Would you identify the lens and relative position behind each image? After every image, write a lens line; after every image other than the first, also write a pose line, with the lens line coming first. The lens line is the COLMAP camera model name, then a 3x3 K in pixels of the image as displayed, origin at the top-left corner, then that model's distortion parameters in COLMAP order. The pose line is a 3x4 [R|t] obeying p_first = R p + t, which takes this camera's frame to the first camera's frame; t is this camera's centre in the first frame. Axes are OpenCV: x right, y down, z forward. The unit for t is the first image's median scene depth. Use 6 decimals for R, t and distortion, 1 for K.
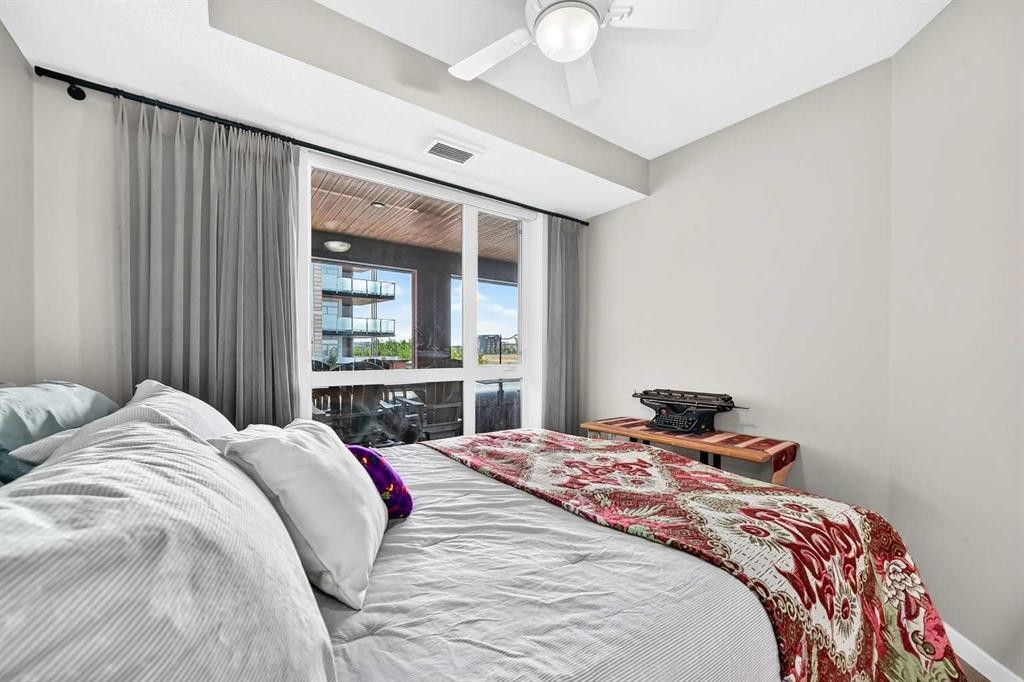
lens RADIAL K [[390.0, 0, 515.9], [0, 390.0, 344.6], [0, 0, 1]] dist [-0.029285, 0.009548]
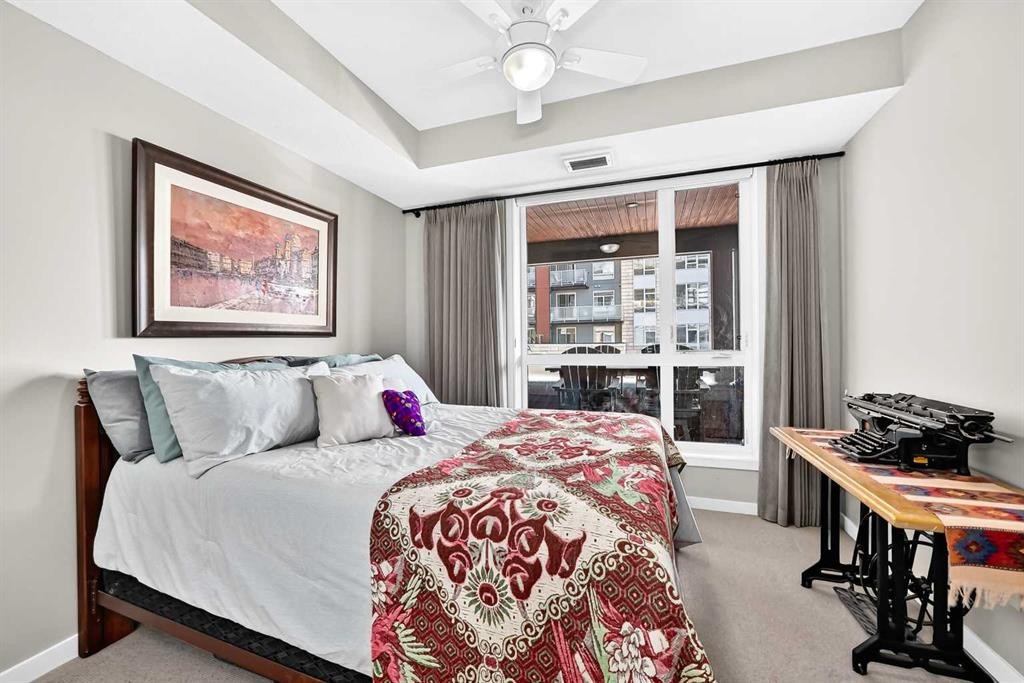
lens RADIAL K [[383.3, 0, 512.1], [0, 383.3, 332.5], [0, 0, 1]] dist [-0.028736, -0.000040]
pose [[0.573173, -0.024803, -0.819059, 0.831059], [0.029949, 0.999508, -0.009309, 0.007719], [0.818887, -0.019195, 0.573633, 0.235815]]
